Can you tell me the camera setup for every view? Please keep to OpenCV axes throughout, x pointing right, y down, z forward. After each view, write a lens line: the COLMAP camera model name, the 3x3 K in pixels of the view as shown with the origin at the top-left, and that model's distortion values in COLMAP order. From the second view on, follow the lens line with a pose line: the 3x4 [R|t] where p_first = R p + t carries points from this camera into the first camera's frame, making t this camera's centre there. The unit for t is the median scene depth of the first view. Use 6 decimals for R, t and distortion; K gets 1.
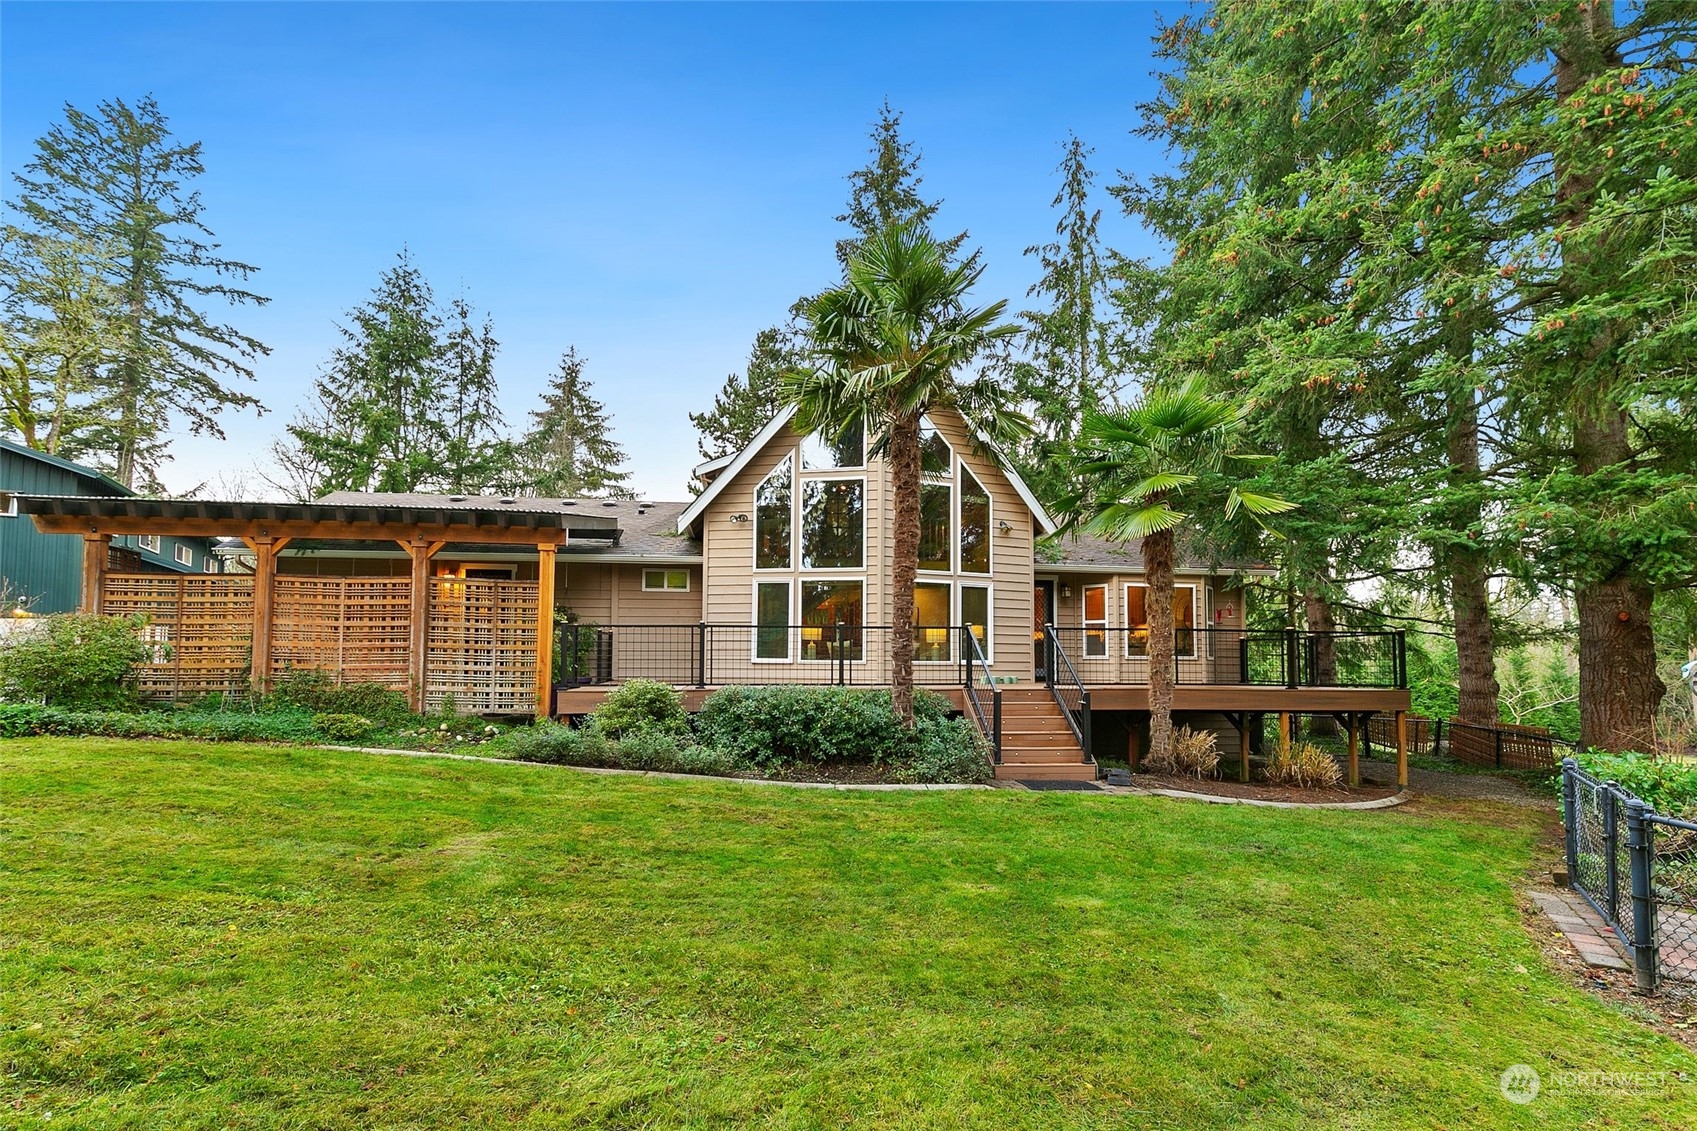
lens RADIAL K [[760.5, 0, 842.7], [0, 760.5, 592.7], [0, 0, 1]] dist [0.010266, -0.000006]
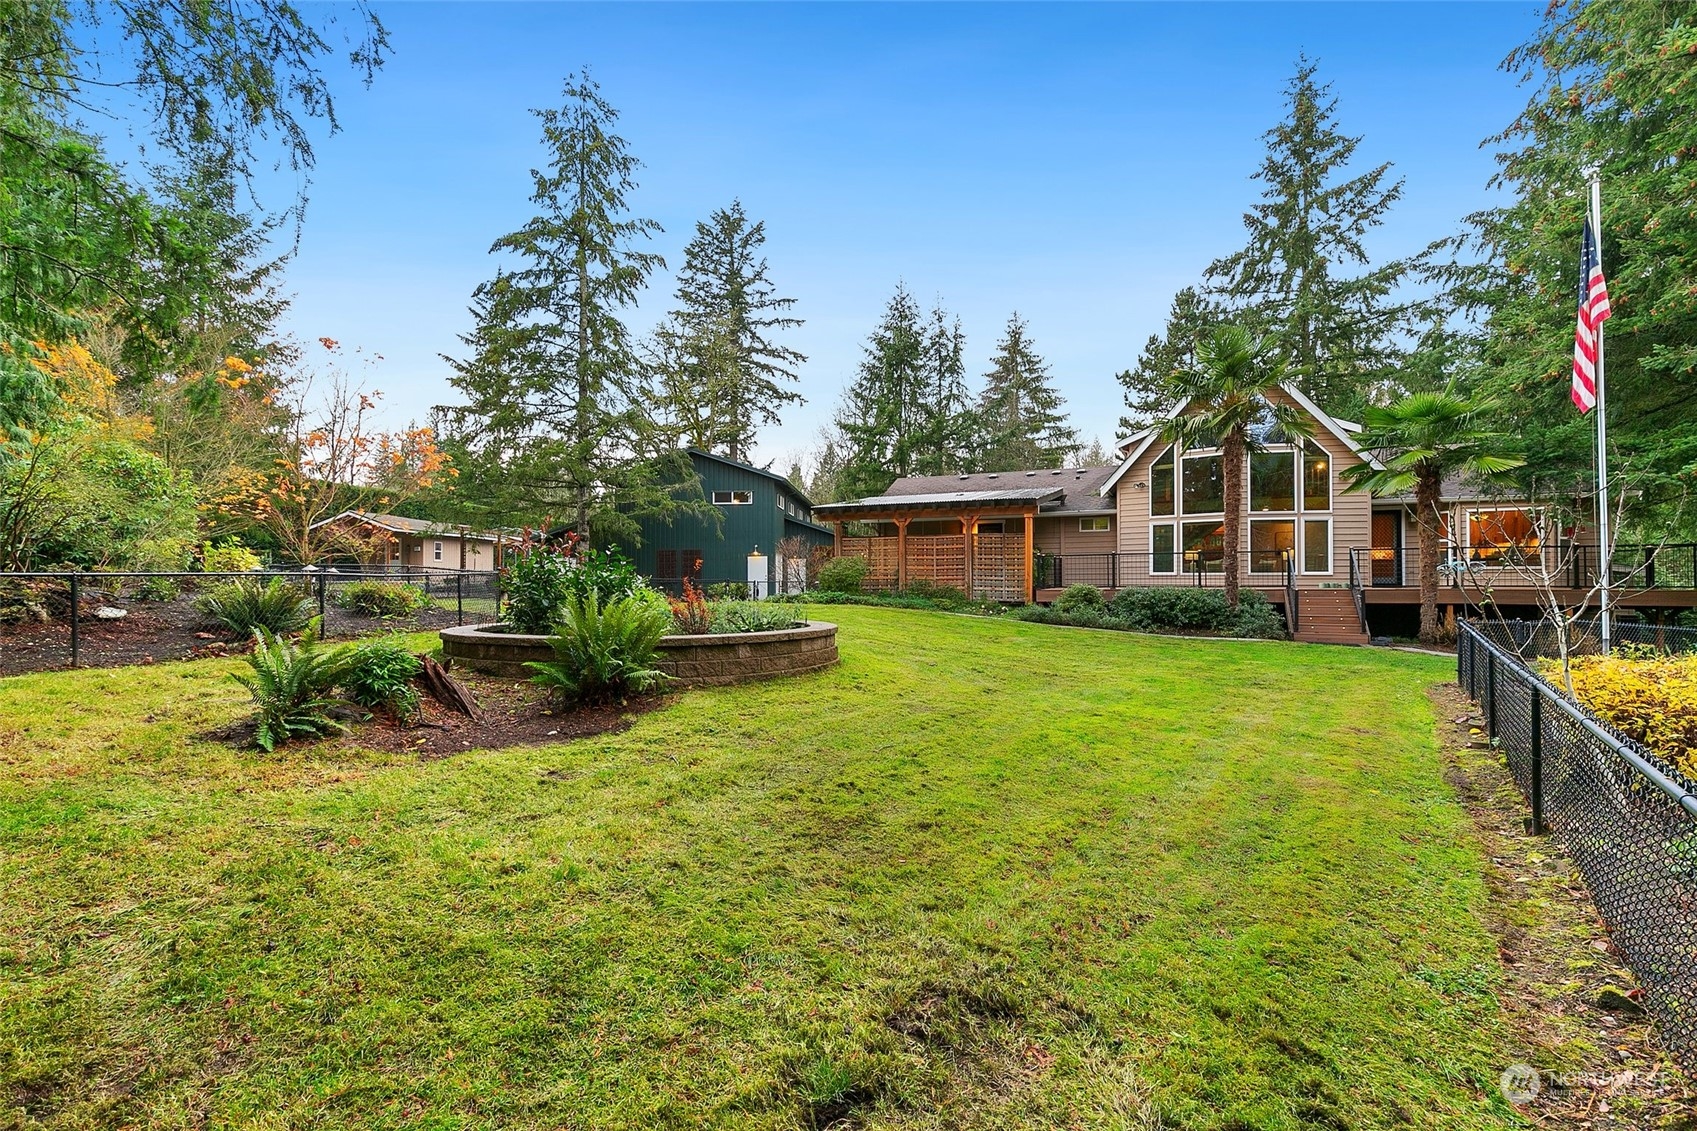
lens RADIAL K [[760.5, 0, 842.7], [0, 760.5, 592.7], [0, 0, 1]] dist [0.010266, -0.000006]
pose [[0.846178, 0.002219, -0.532895, 0.070065], [0.053941, 0.994499, 0.089793, -0.018693], [0.530163, -0.104726, 0.841403, -0.259671]]
